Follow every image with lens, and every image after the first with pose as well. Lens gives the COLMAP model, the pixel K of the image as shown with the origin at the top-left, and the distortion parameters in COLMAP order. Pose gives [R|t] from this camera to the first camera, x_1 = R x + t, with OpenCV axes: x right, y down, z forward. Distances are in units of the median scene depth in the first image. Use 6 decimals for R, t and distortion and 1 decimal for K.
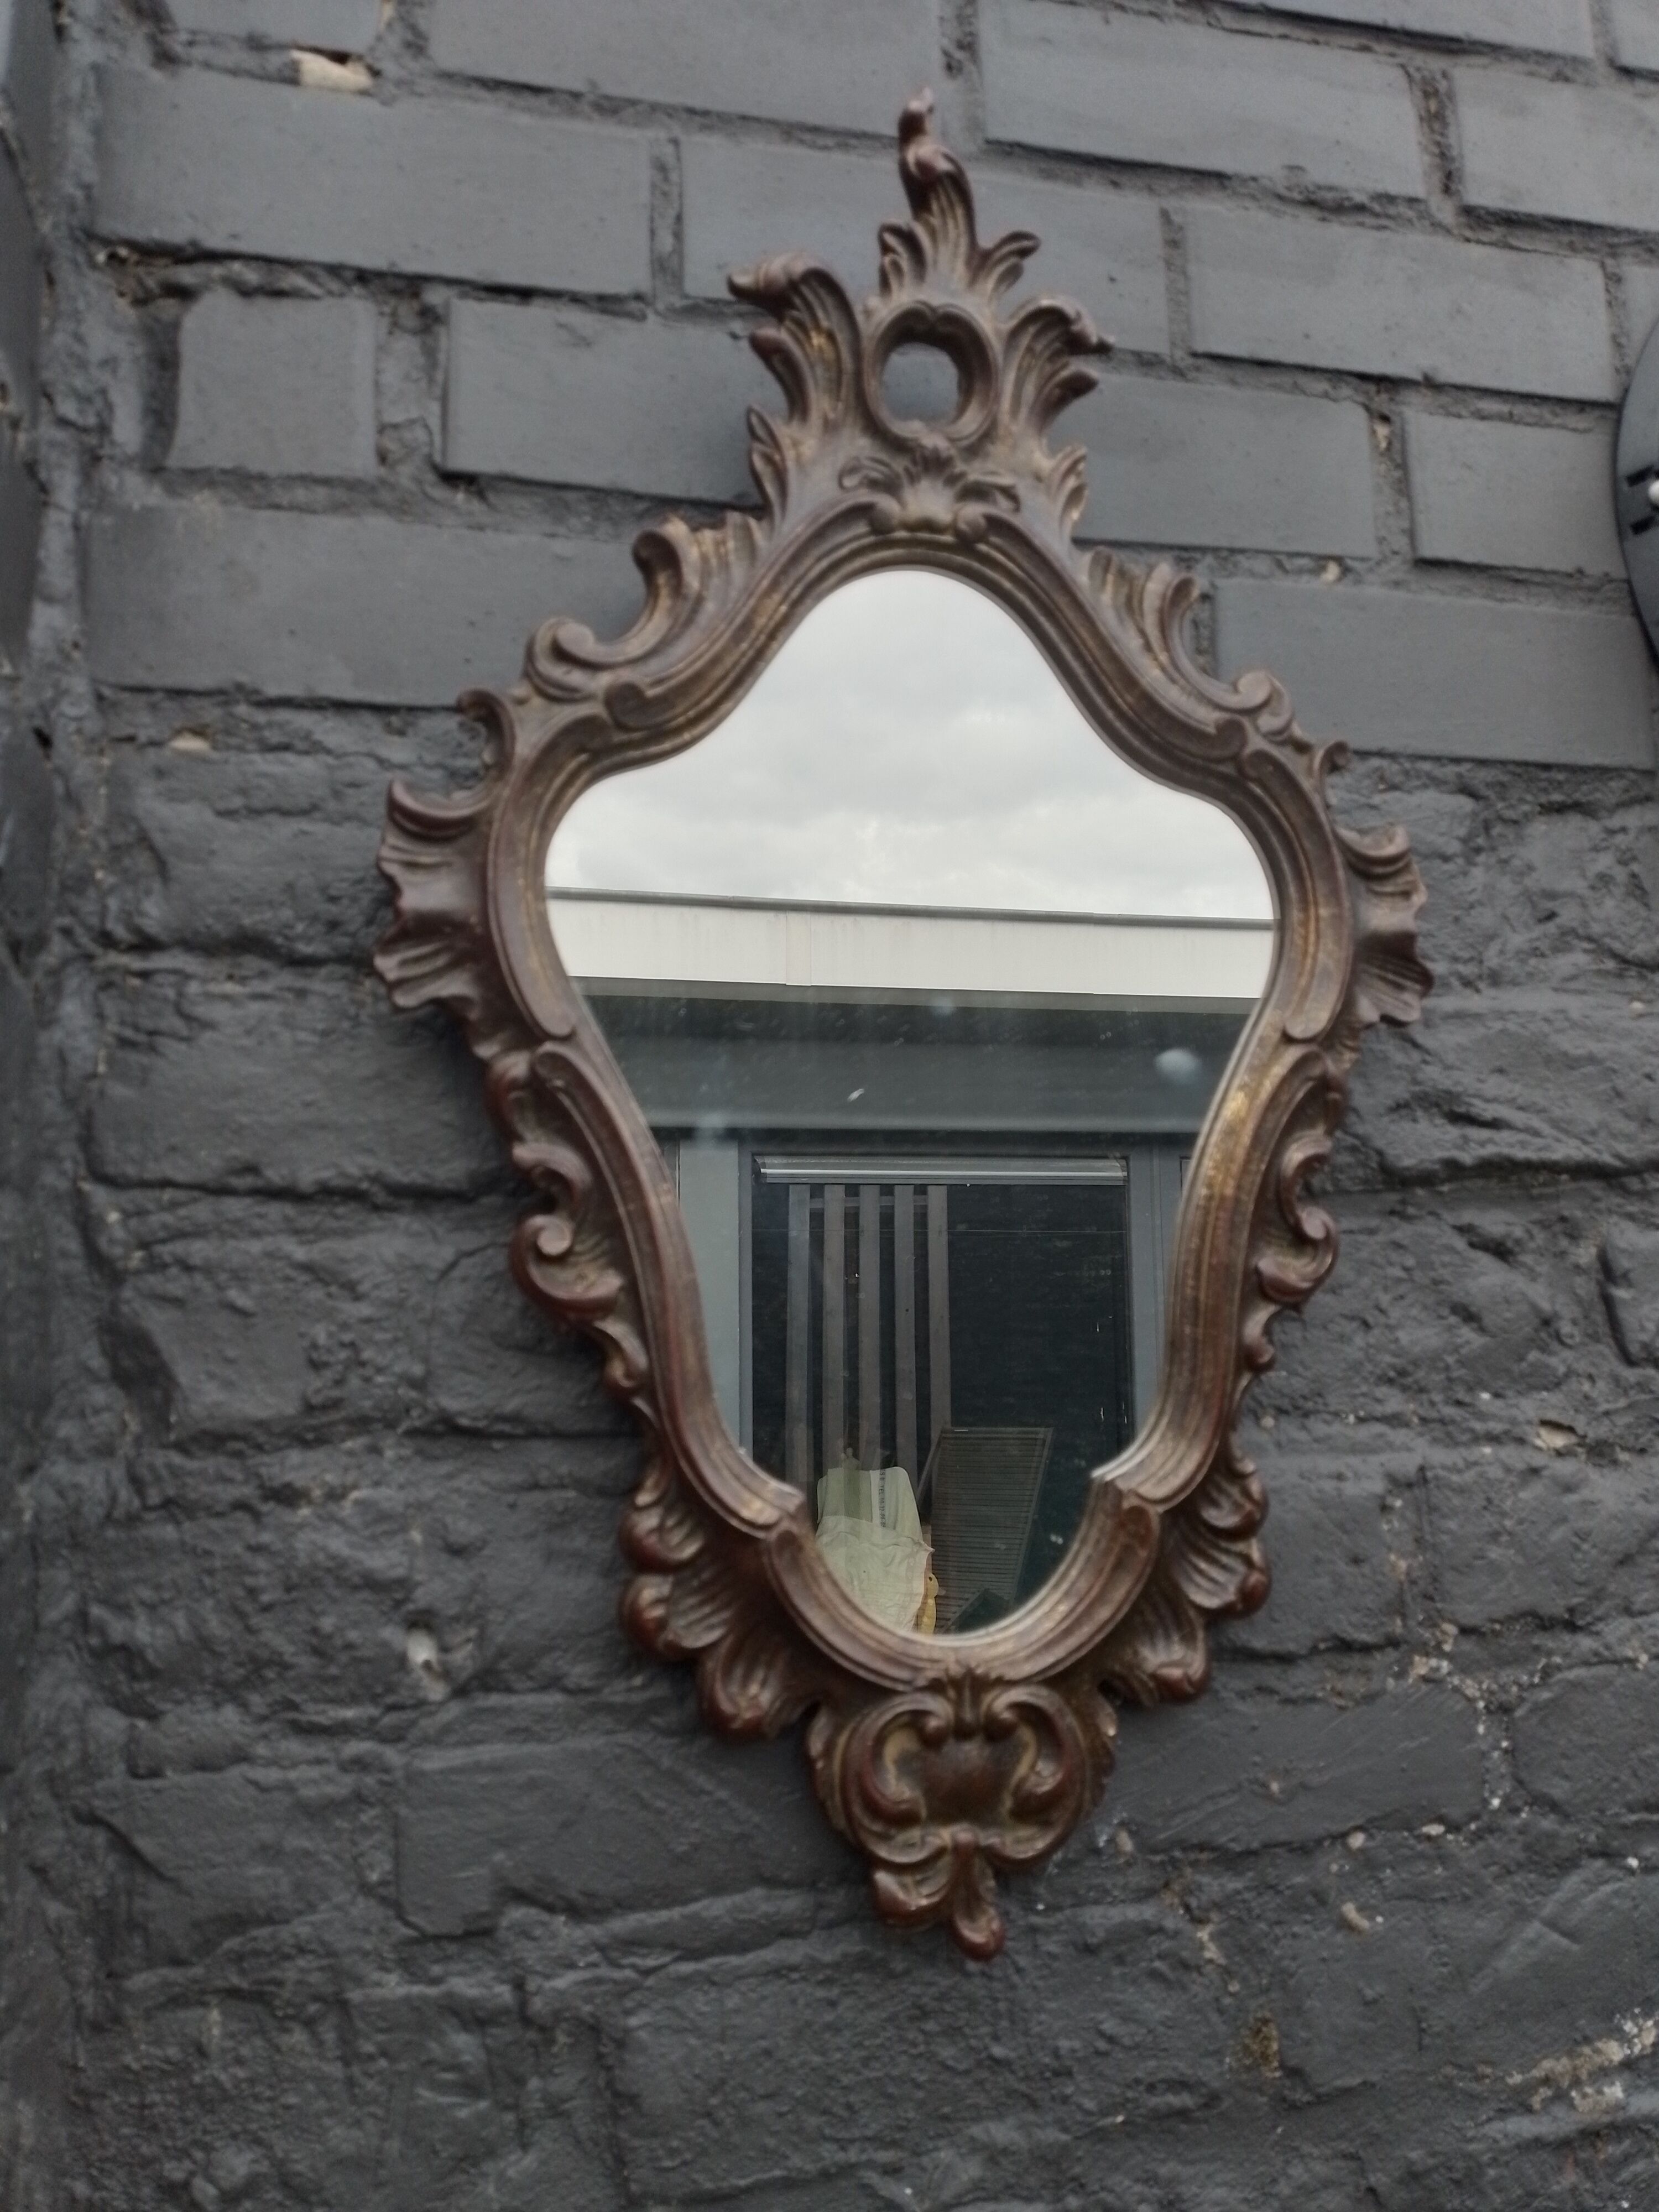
lens RADIAL K [[1711.5, 0, 827.3], [0, 1711.5, 1120.2], [0, 0, 1]] dist [0.040441, -0.033882]
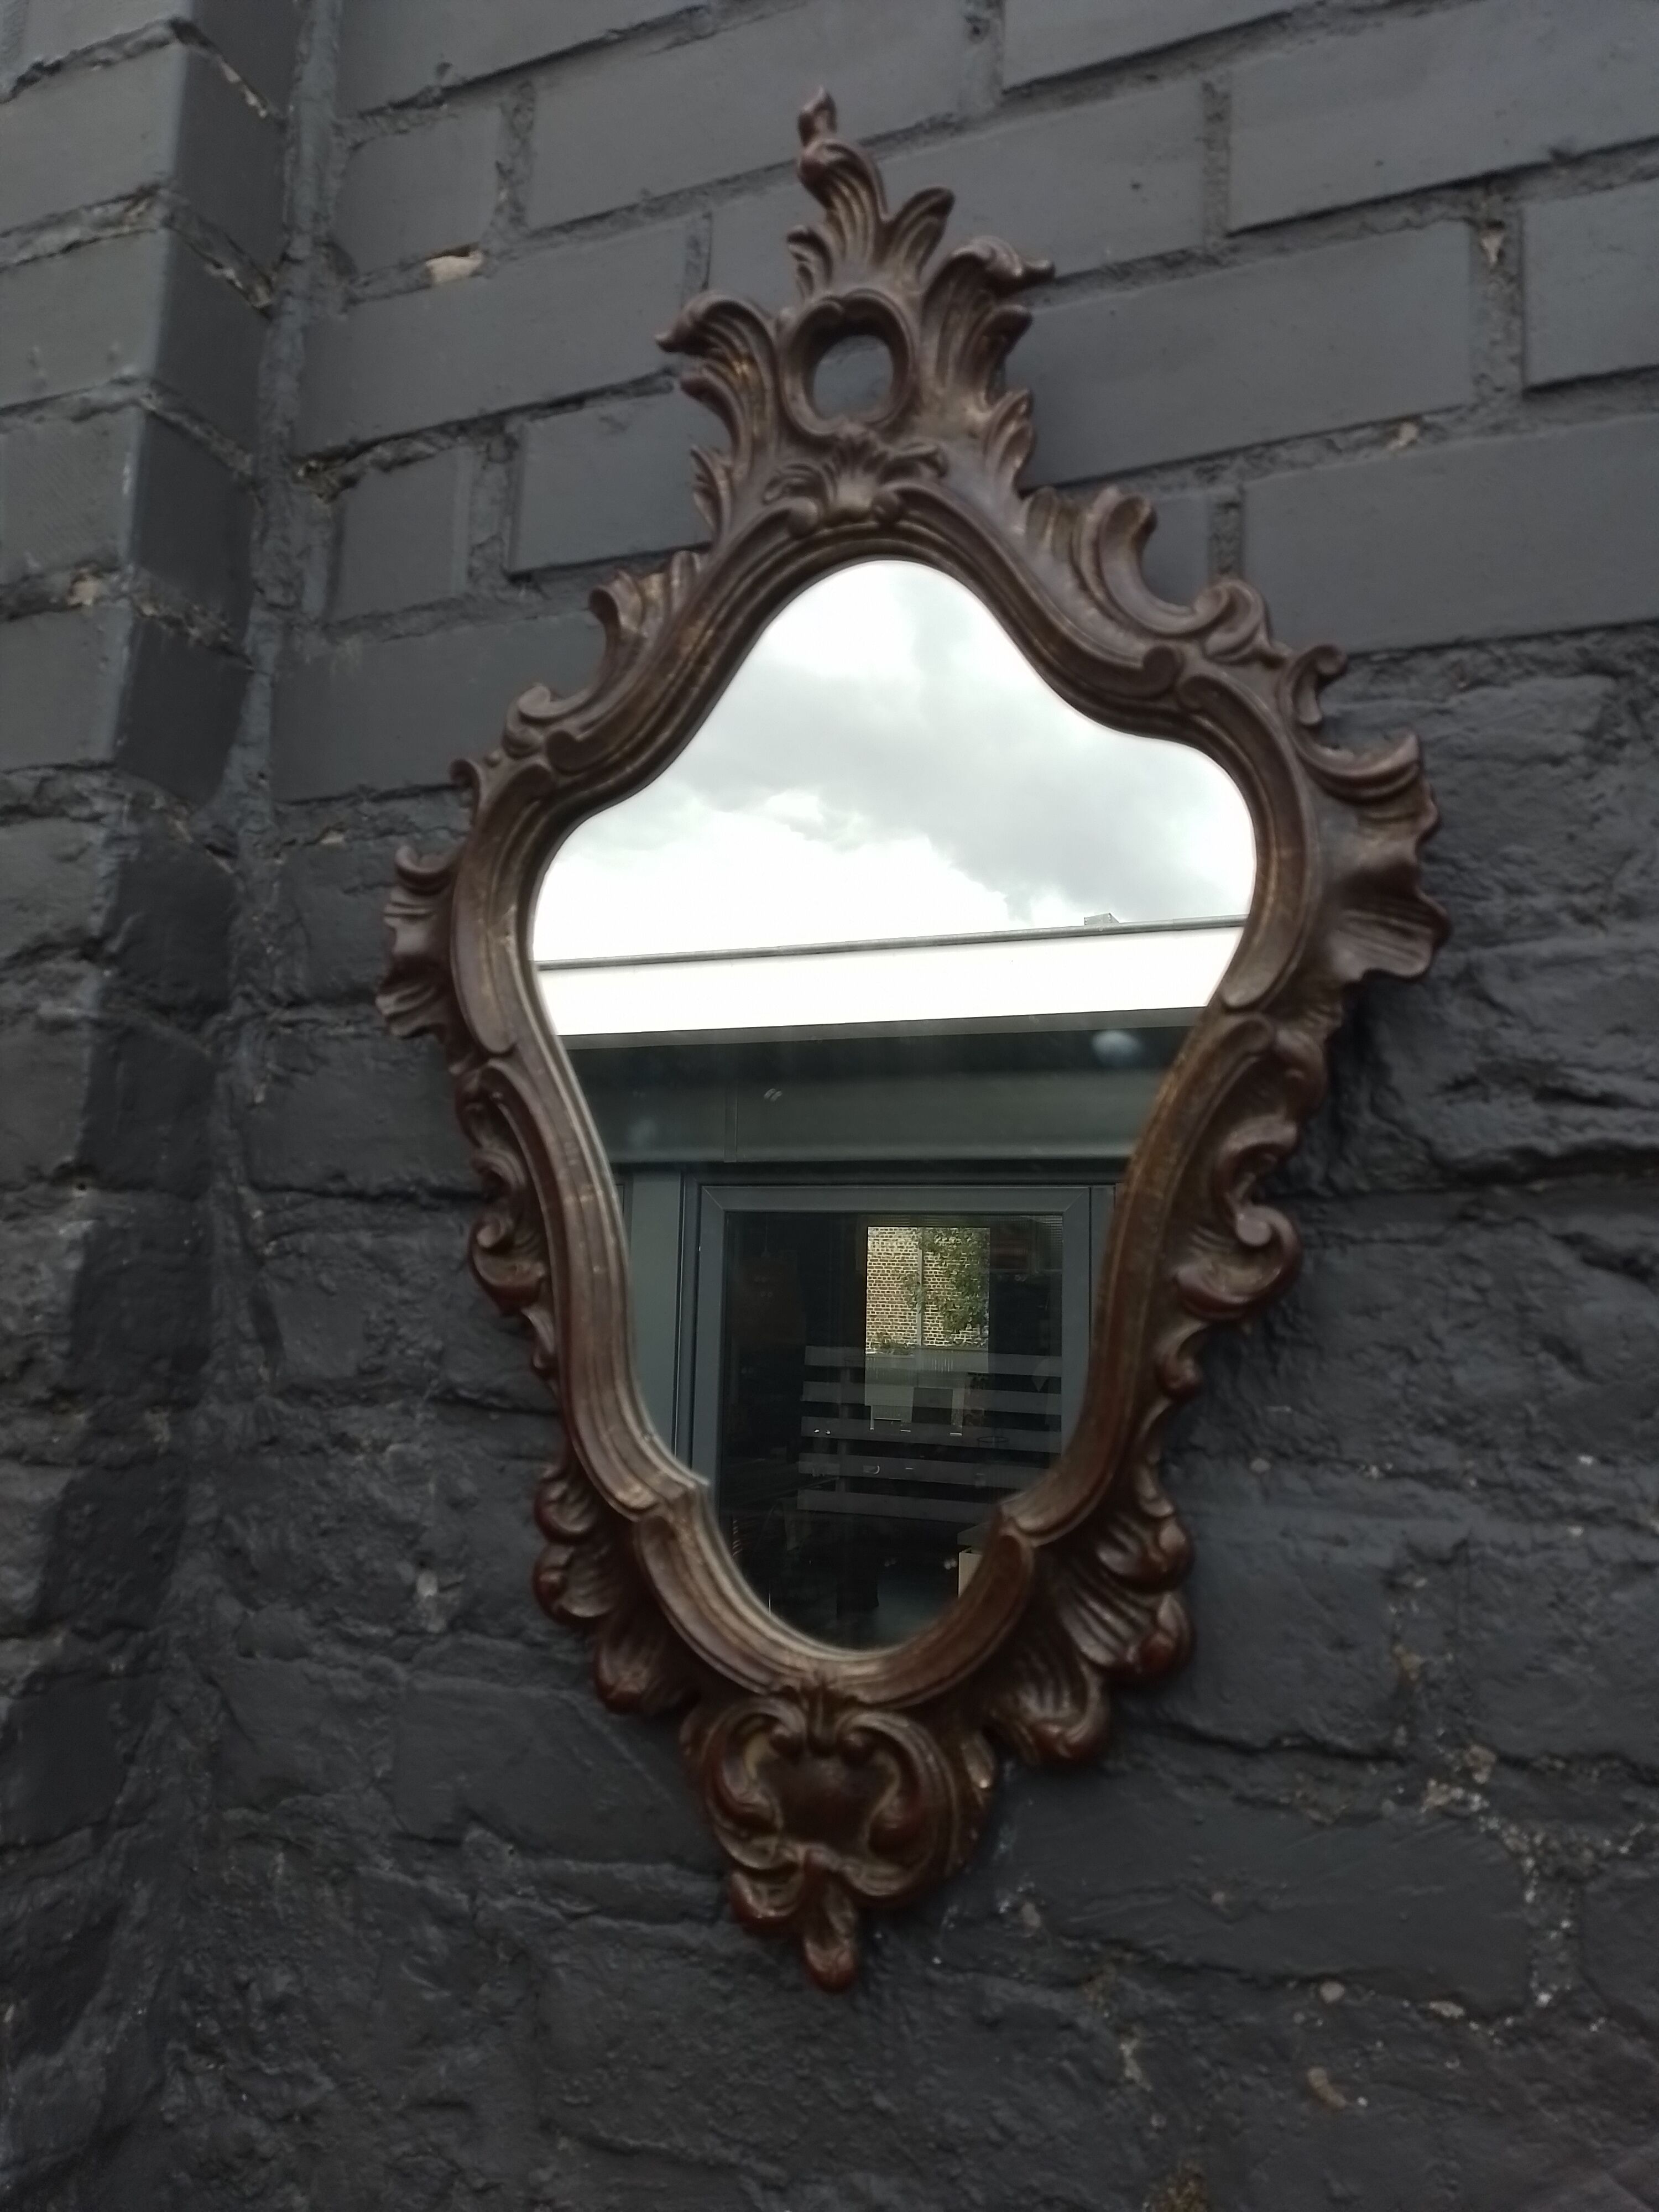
lens RADIAL K [[1711.5, 0, 827.3], [0, 1711.5, 1120.2], [0, 0, 1]] dist [0.040441, -0.033882]
pose [[0.797982, -0.034286, -0.601705, 0.644797], [0.017847, 0.999287, -0.033273, 0.033683], [0.602416, 0.015812, 0.798025, 0.215038]]
